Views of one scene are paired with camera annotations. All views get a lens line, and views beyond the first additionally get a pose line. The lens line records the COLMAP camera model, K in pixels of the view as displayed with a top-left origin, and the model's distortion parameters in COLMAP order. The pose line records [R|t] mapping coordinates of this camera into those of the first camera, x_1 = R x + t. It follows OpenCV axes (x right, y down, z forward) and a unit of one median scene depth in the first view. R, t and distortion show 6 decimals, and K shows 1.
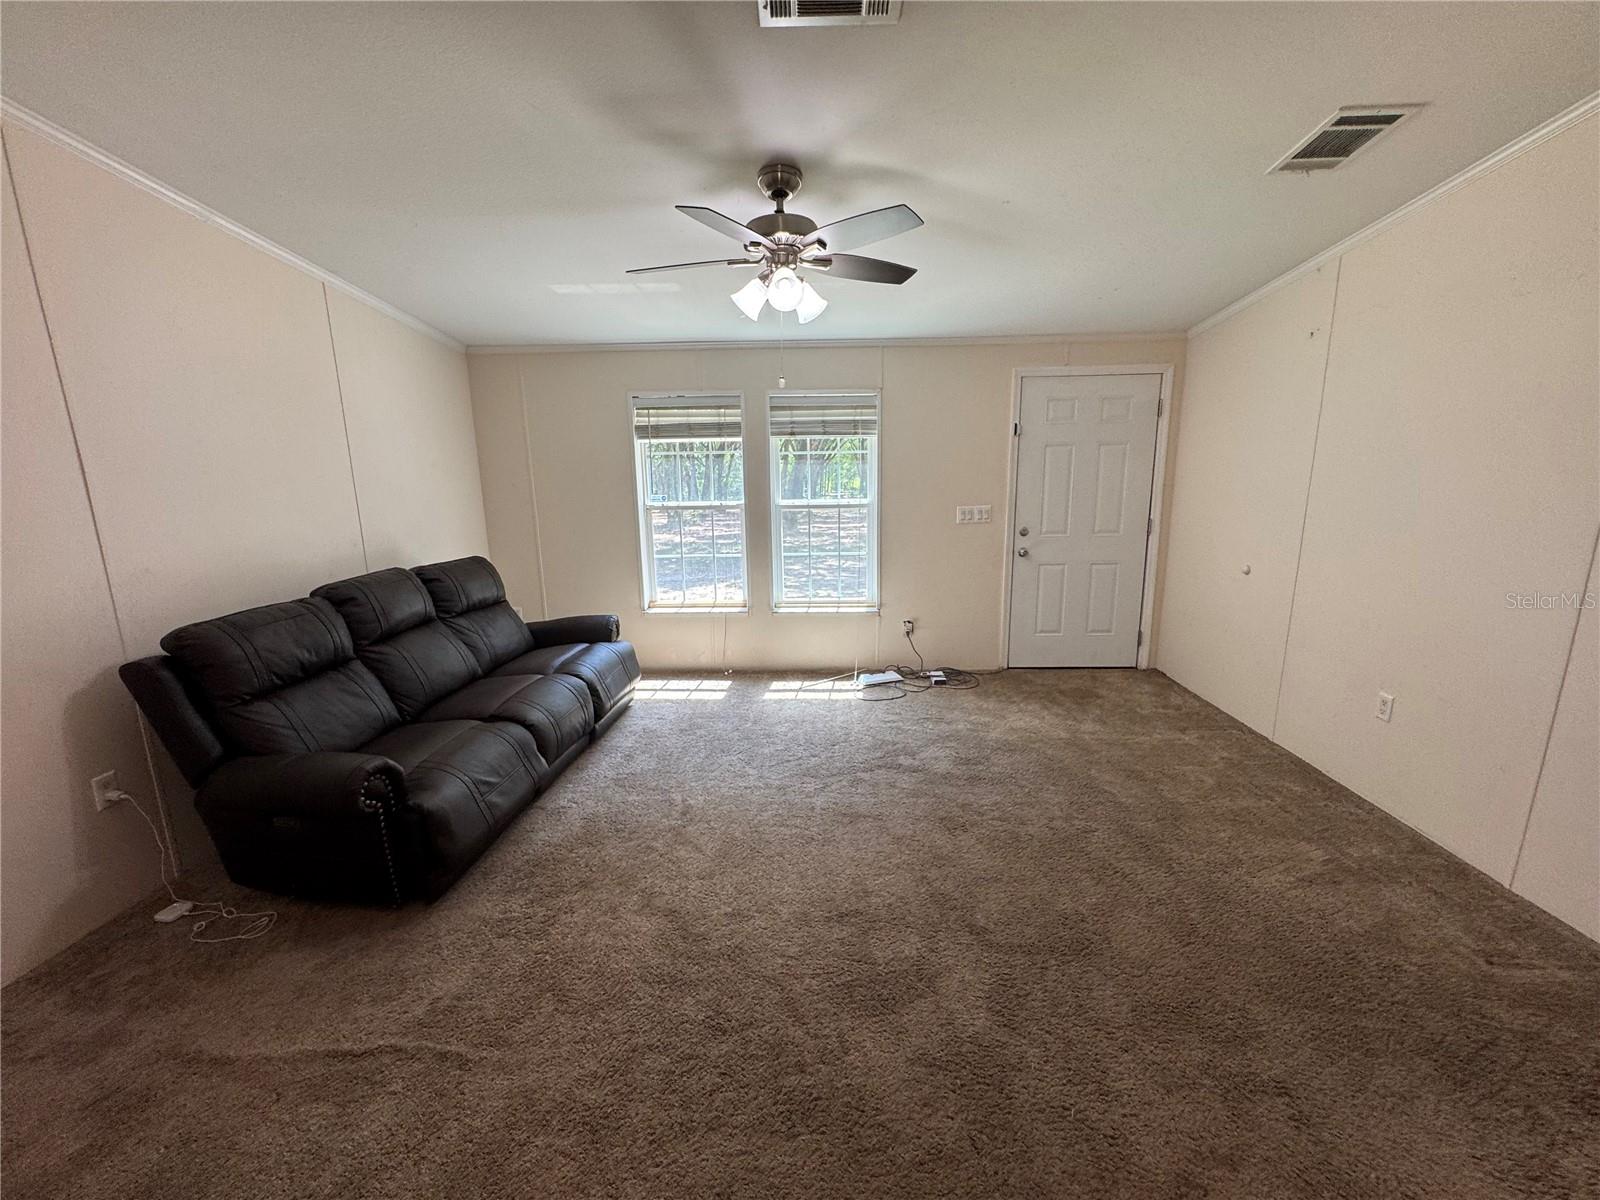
lens RADIAL K [[644.5, 0, 803.7], [0, 644.5, 596.8], [0, 0, 1]] dist [-0.000573, -0.000264]
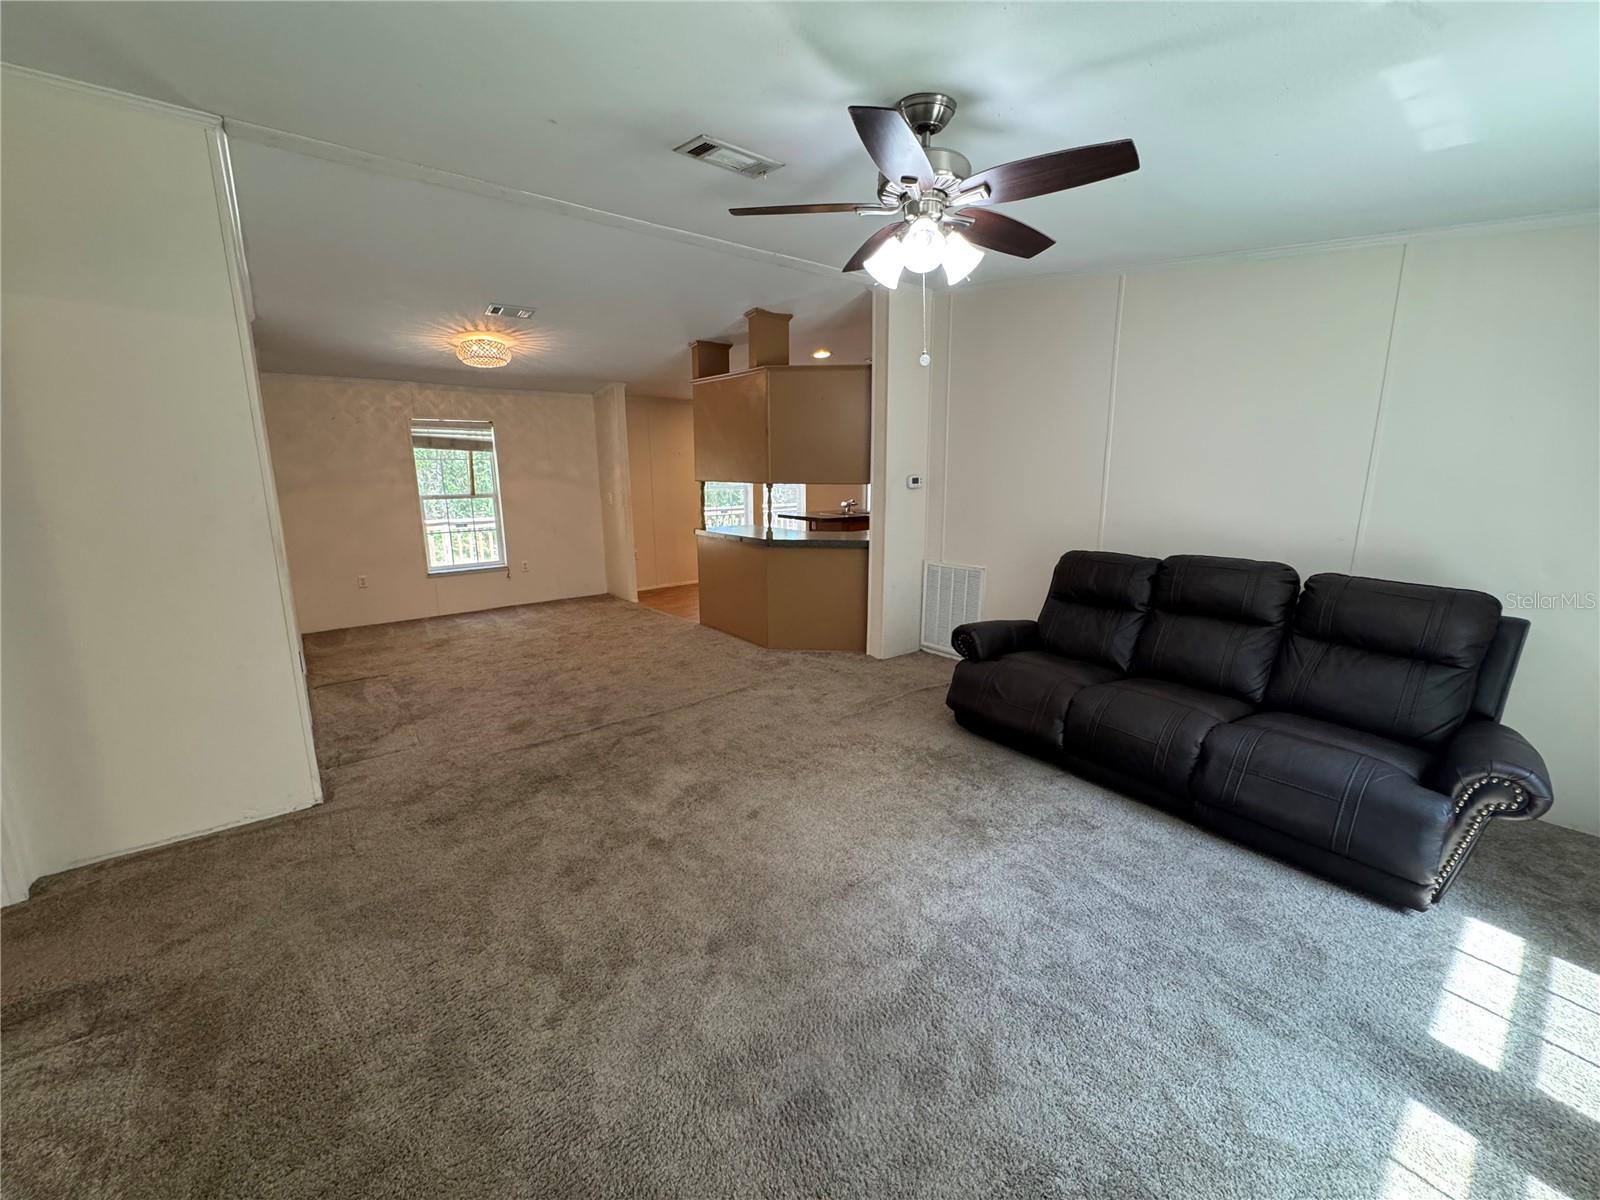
lens RADIAL K [[639.2, 0, 801.4], [0, 639.2, 596.8], [0, 0, 1]] dist [-0.001169, -0.000289]
pose [[-0.763119, 0.144558, -0.629882, 0.376494], [-0.108401, 0.932220, 0.345276, -0.188221], [0.637101, 0.331766, -0.695725, 0.916408]]
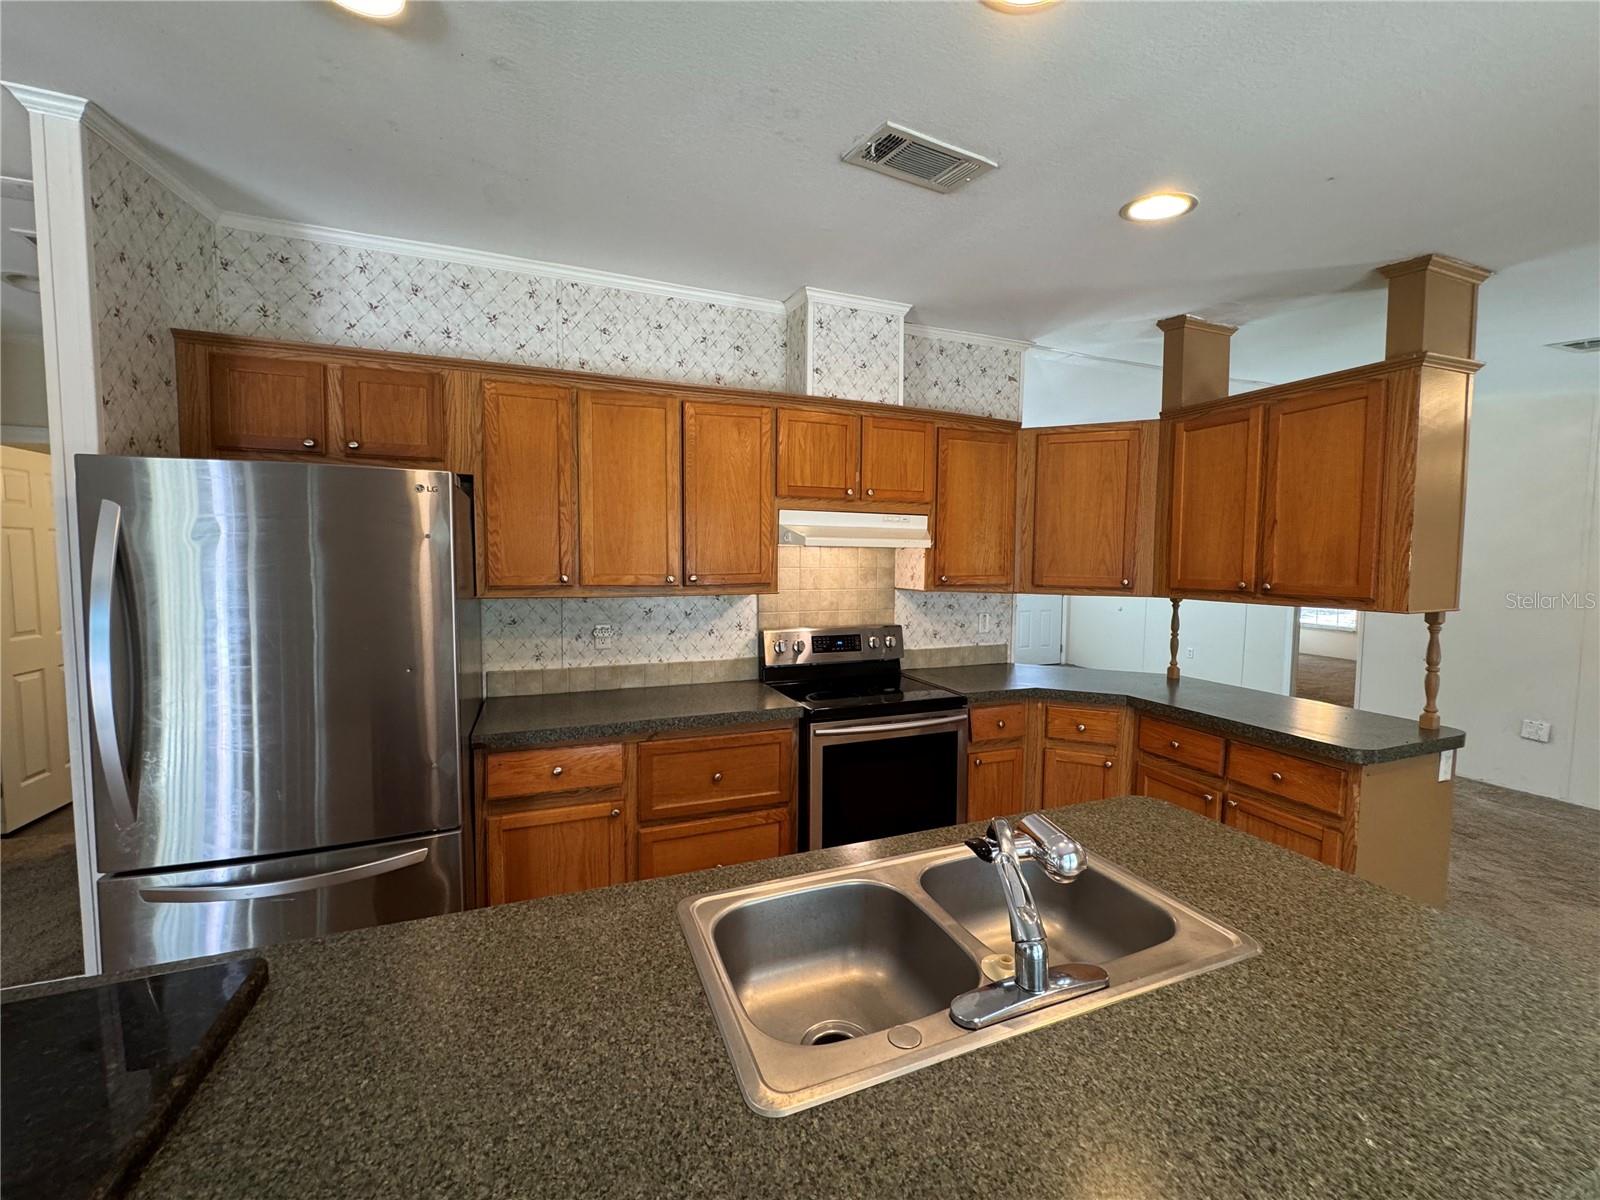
lens RADIAL K [[639.2, 0, 801.4], [0, 639.2, 596.8], [0, 0, 1]] dist [-0.001169, -0.000289]
pose [[0.916197, -0.003307, 0.400713, -1.075292], [0.057496, 0.990705, -0.123283, 0.111083], [-0.396581, 0.135991, 0.907871, -0.525665]]
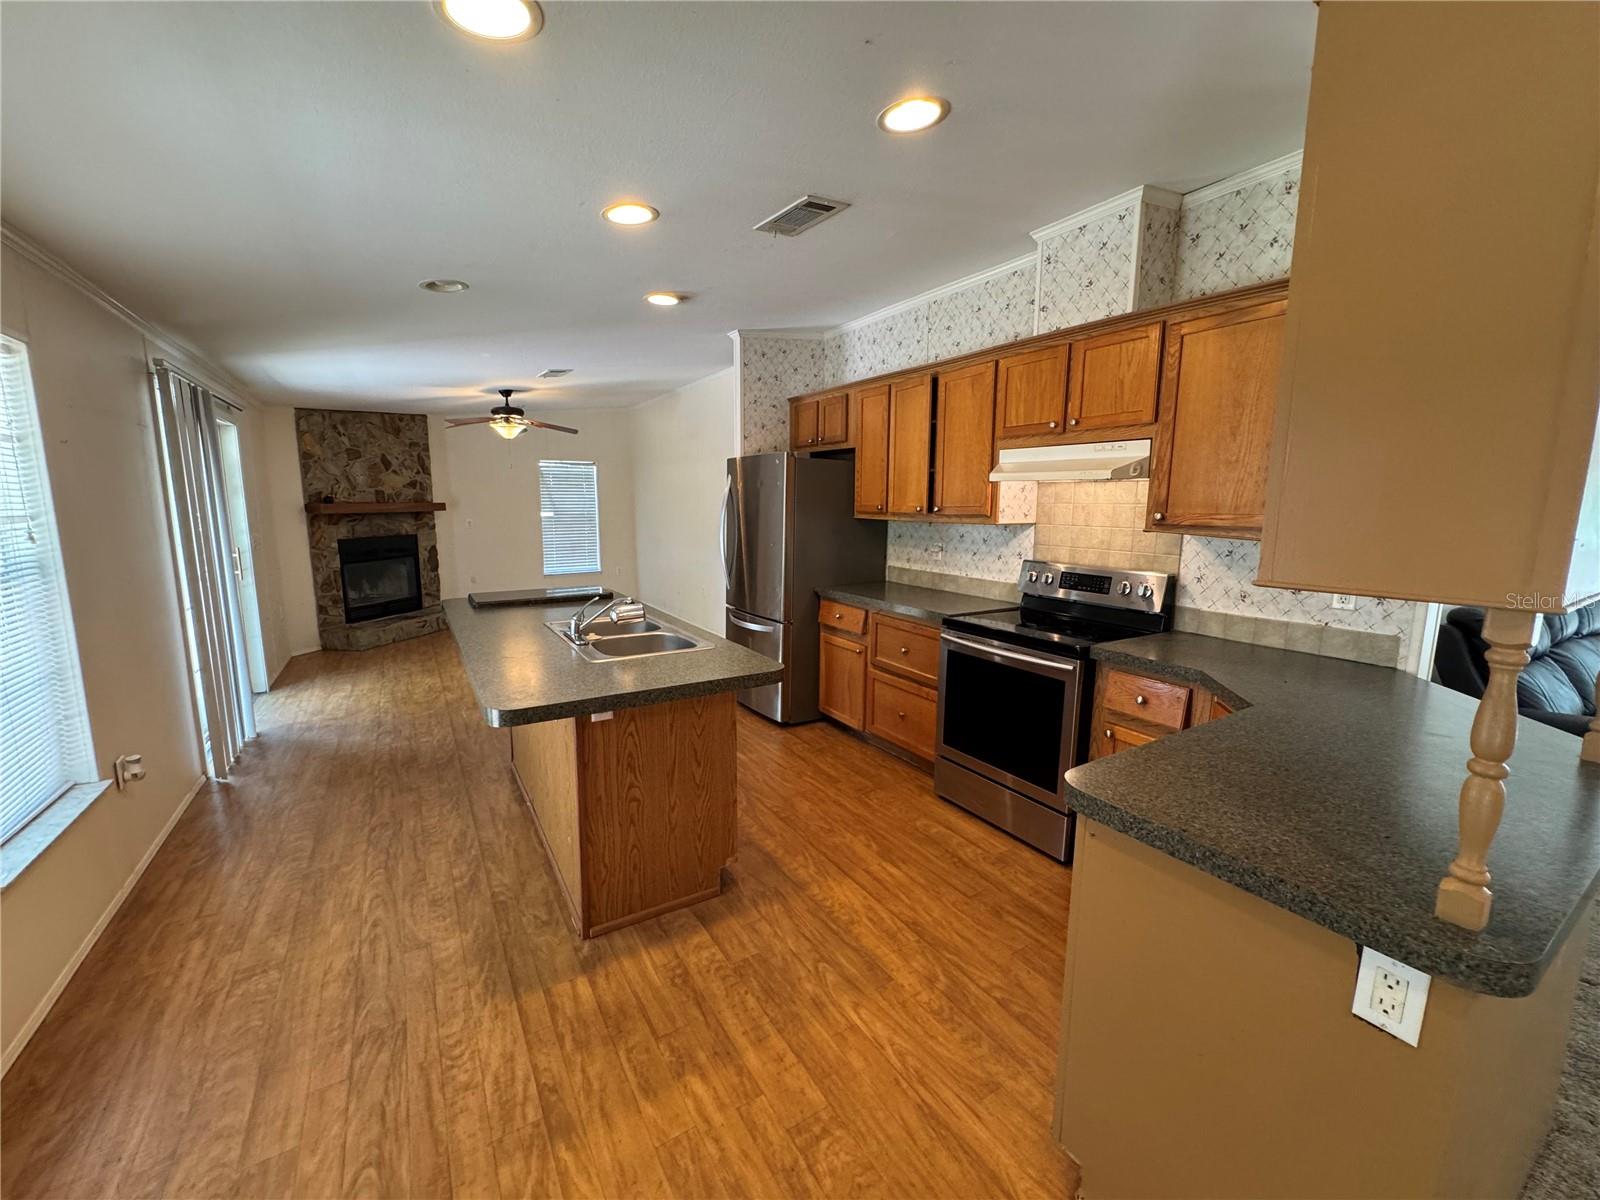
lens RADIAL K [[639.2, 0, 801.4], [0, 639.2, 596.8], [0, 0, 1]] dist [-0.001169, -0.000289]
pose [[0.559300, 0.143345, -0.816478, -0.328797], [-0.177515, 0.982799, 0.050945, 0.111271], [0.809736, 0.116444, 0.575125, -0.527936]]
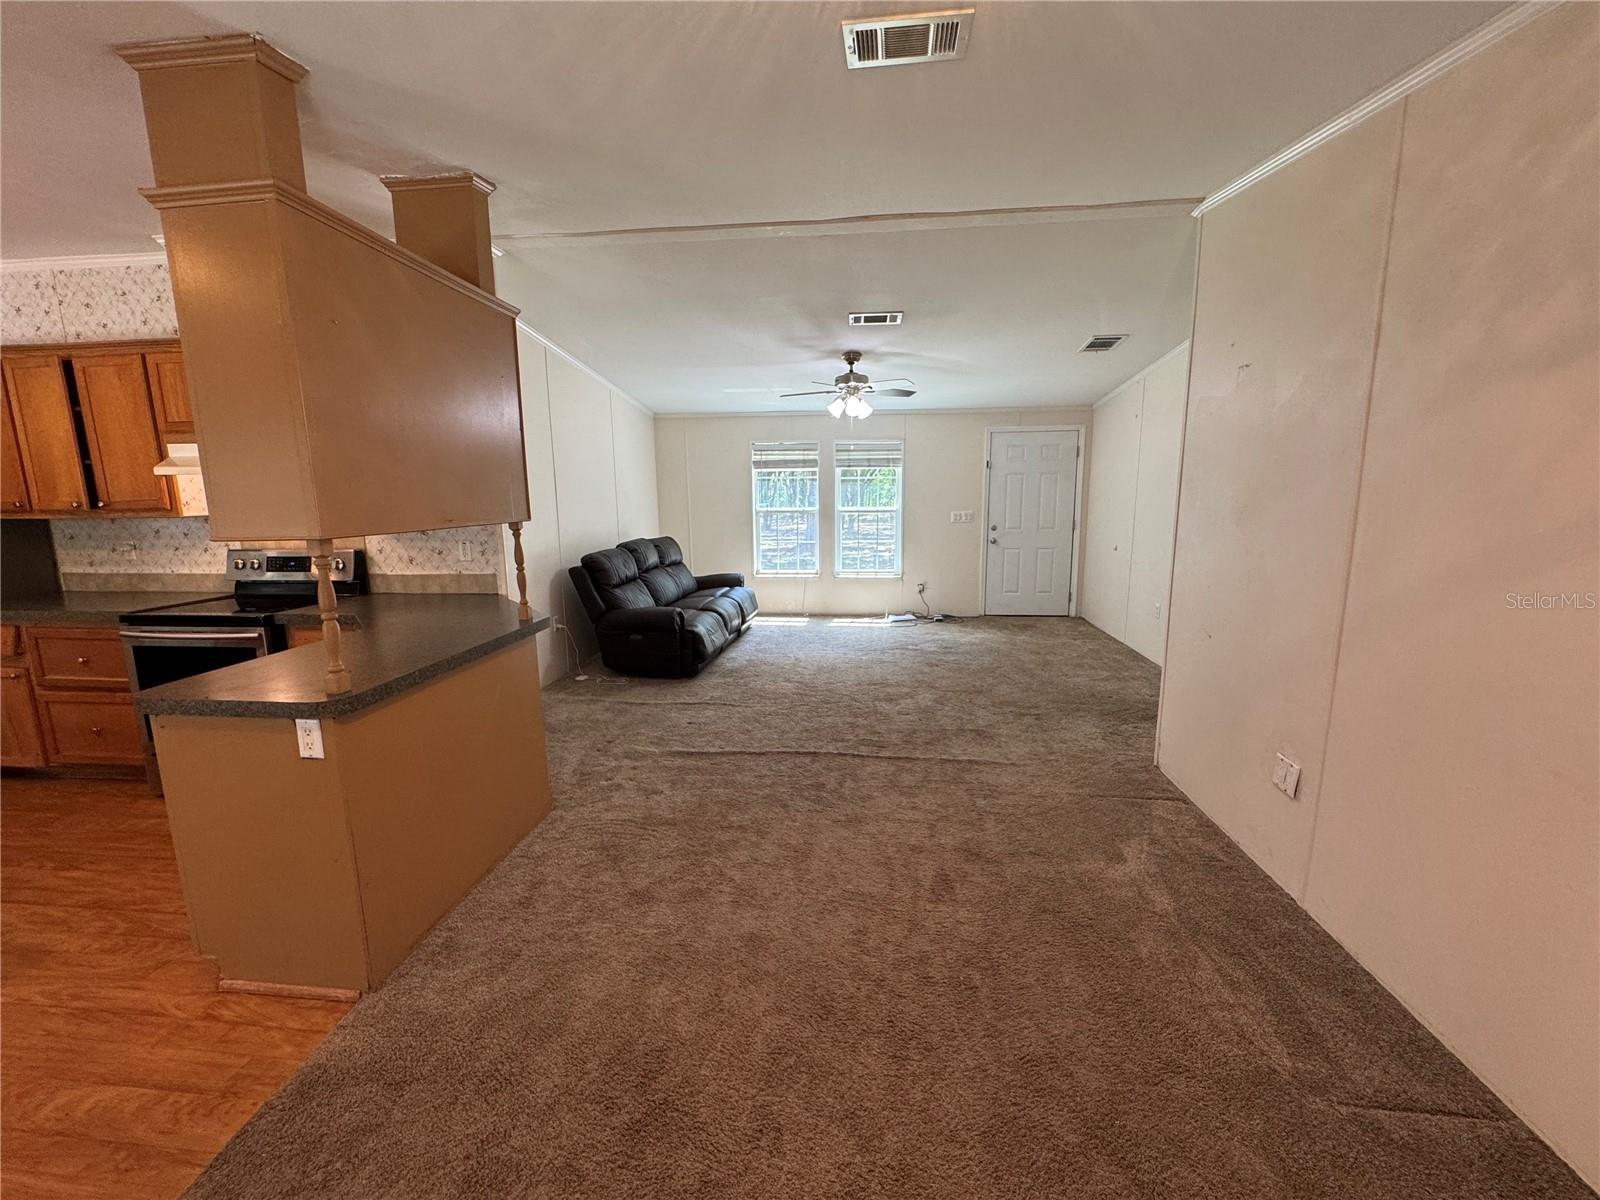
lens RADIAL K [[639.2, 0, 801.4], [0, 639.2, 596.8], [0, 0, 1]] dist [-0.001169, -0.000289]
pose [[0.997753, 0.015624, -0.065153, -0.028893], [-0.017500, 0.999446, -0.028324, 0.129514], [0.064675, 0.029400, 0.997473, -0.633358]]
